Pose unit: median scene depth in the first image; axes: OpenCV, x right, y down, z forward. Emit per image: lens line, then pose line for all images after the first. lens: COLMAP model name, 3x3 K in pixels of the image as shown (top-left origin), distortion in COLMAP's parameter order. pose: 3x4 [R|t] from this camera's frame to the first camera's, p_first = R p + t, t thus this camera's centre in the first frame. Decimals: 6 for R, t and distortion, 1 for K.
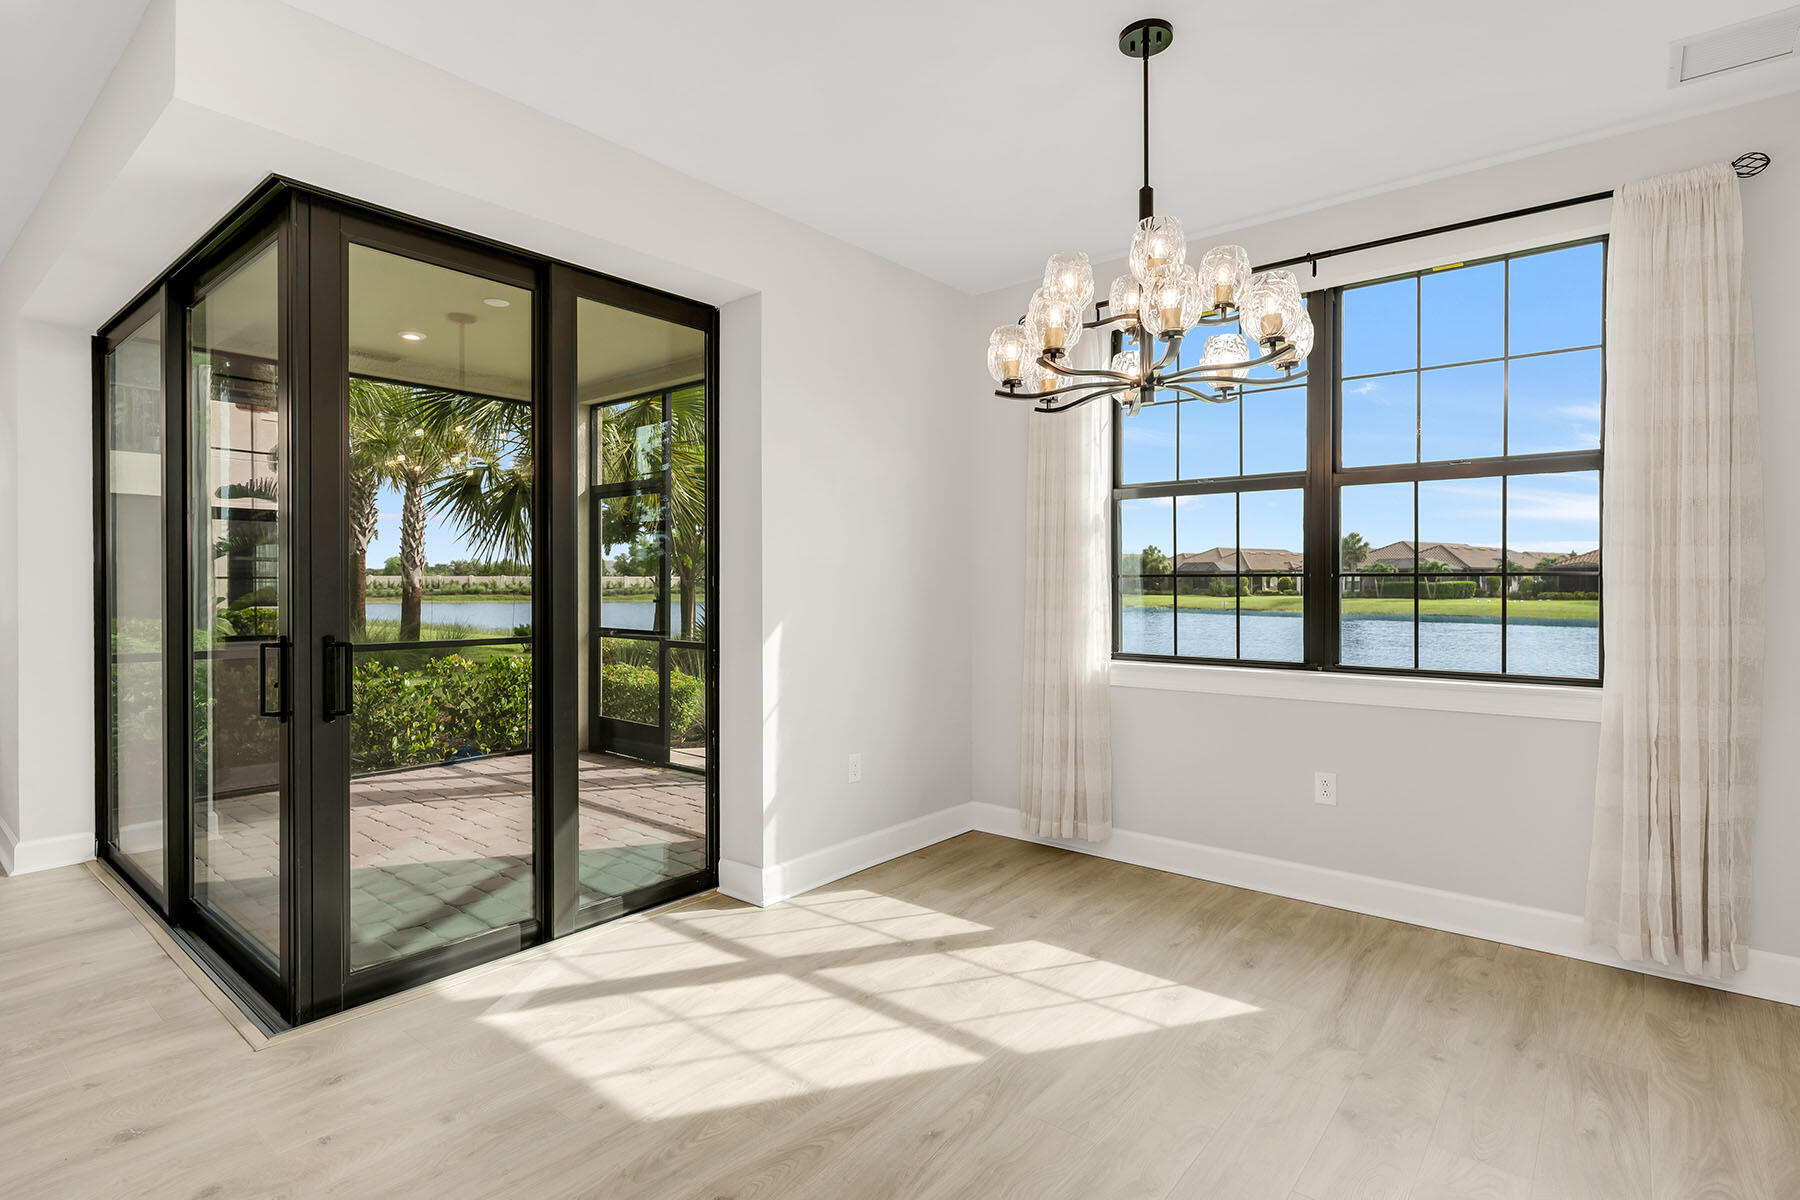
lens RADIAL K [[894.3, 0, 894.8], [0, 894.3, 591.4], [0, 0, 1]] dist [-0.001475, 0.001135]
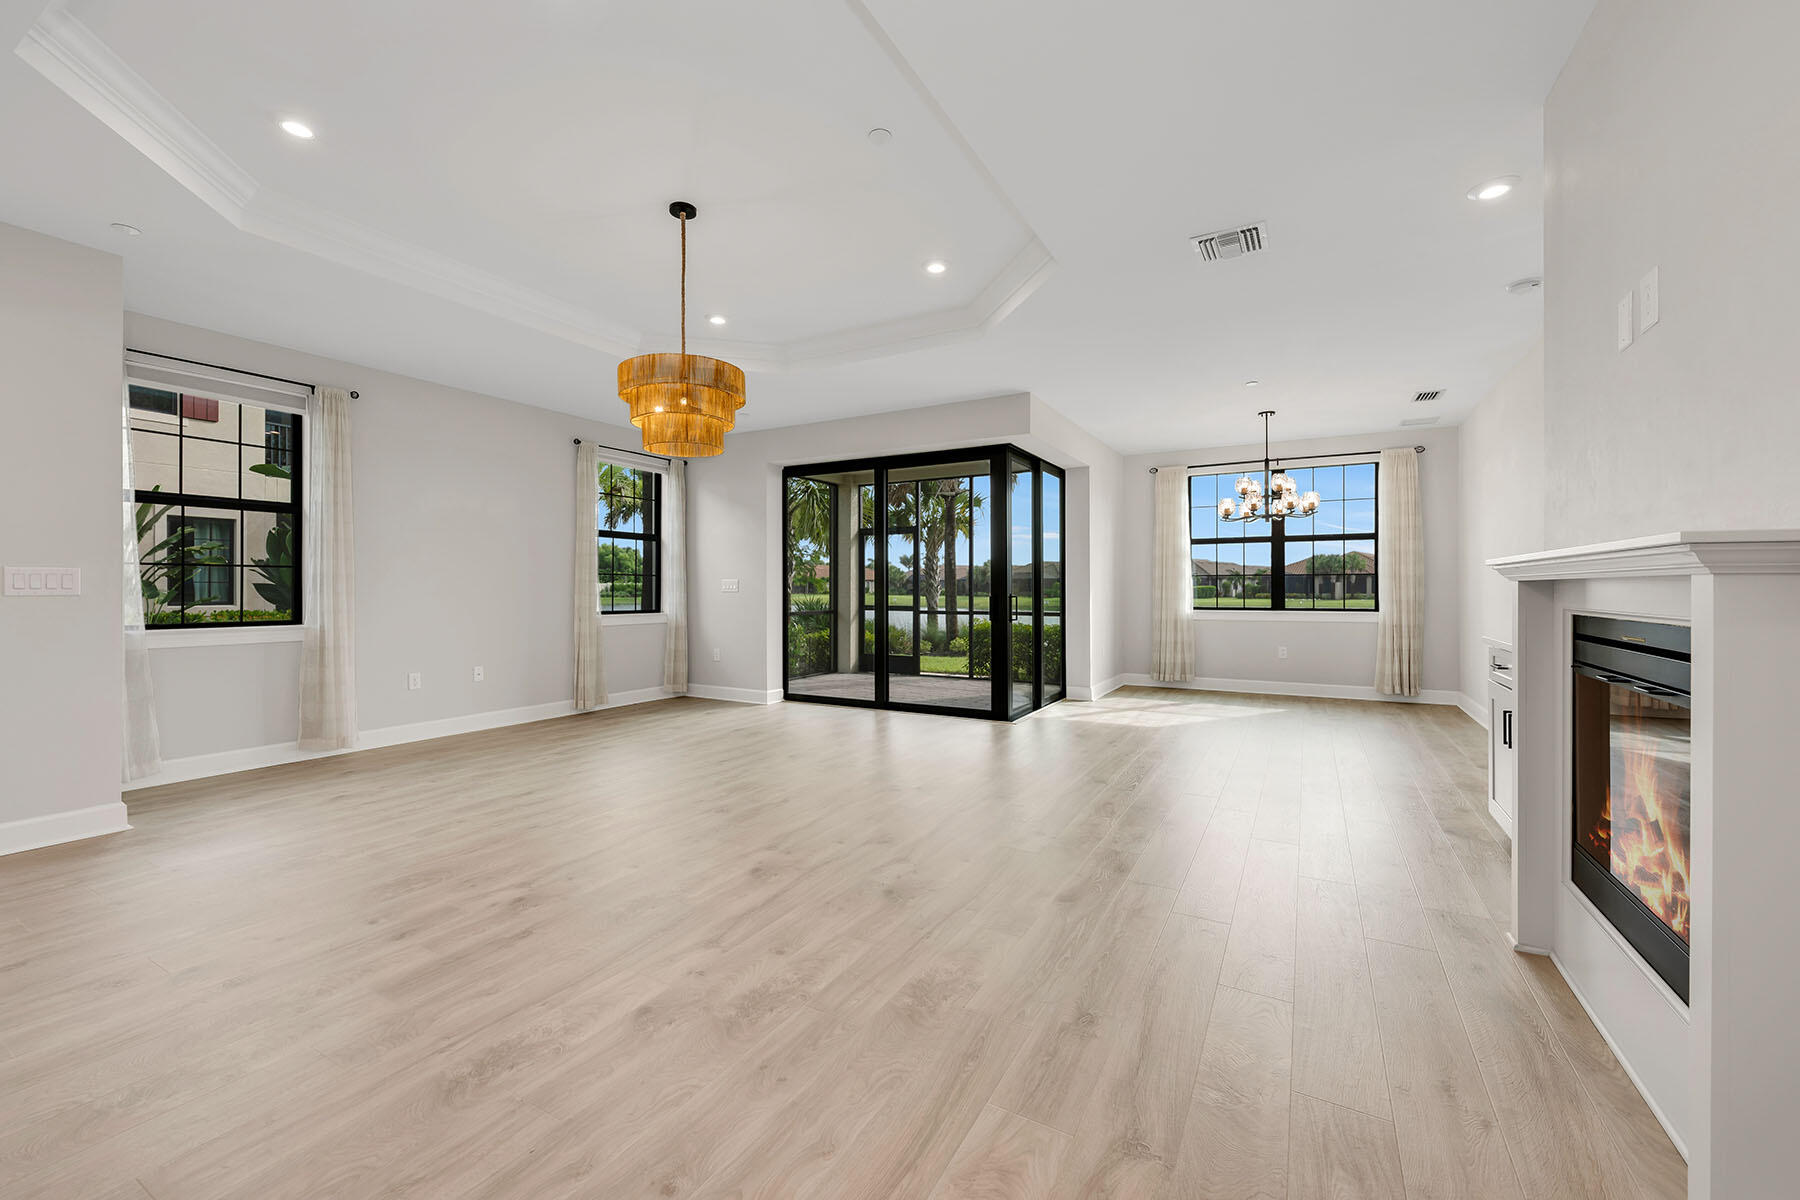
lens RADIAL K [[717.0, 0, 895.9], [0, 717.0, 589.3], [0, 0, 1]] dist [0.000727, -0.000443]
pose [[0.985837, -0.001848, 0.167694, -1.144815], [0.003238, 0.999963, -0.008013, 0.043488], [-0.167673, 0.008443, 0.985807, -1.051990]]
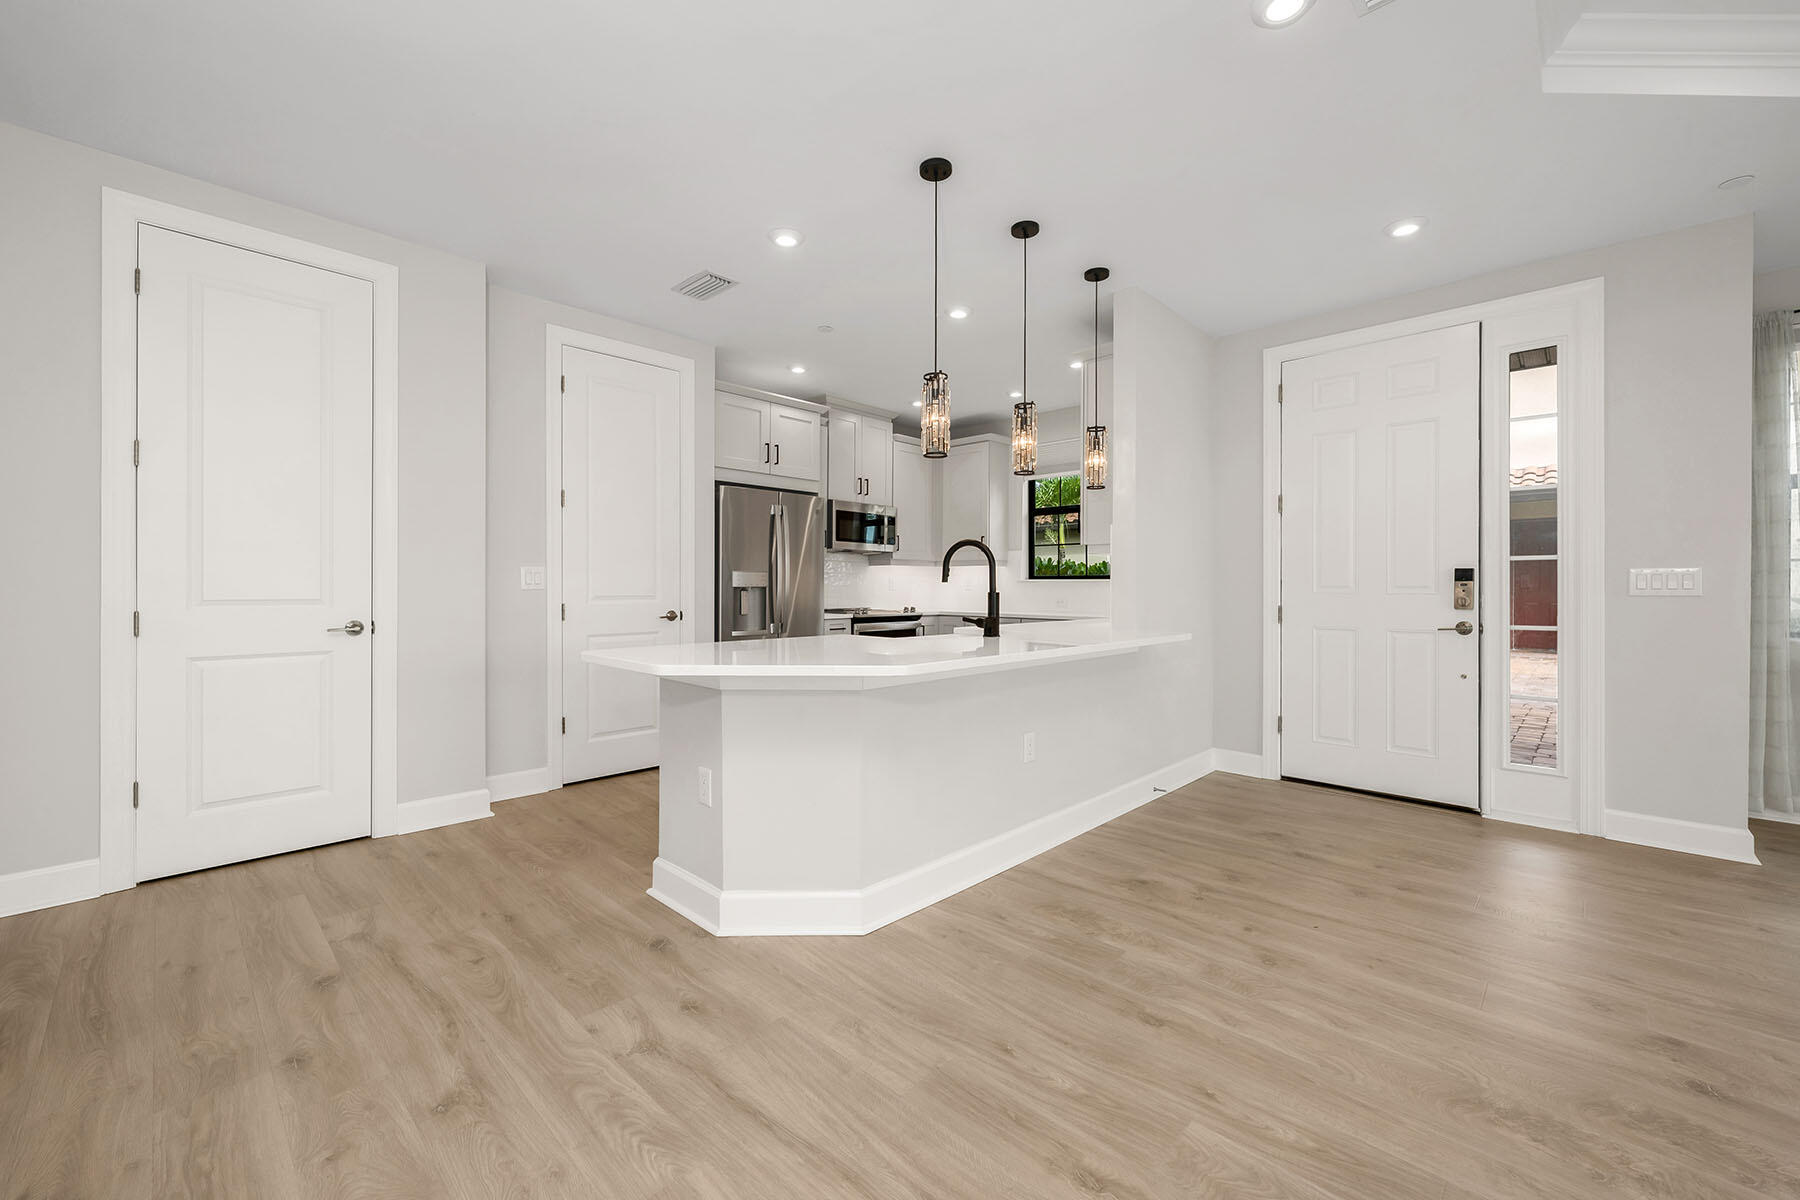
lens RADIAL K [[720.8, 0, 897.9], [0, 720.8, 591.0], [0, 0, 1]] dist [-0.001721, 0.001117]
pose [[-0.082329, 0.004118, -0.996597, -1.068196], [-0.011254, 0.999924, 0.005062, 0.040525], [0.996542, 0.011632, -0.082276, -0.847013]]
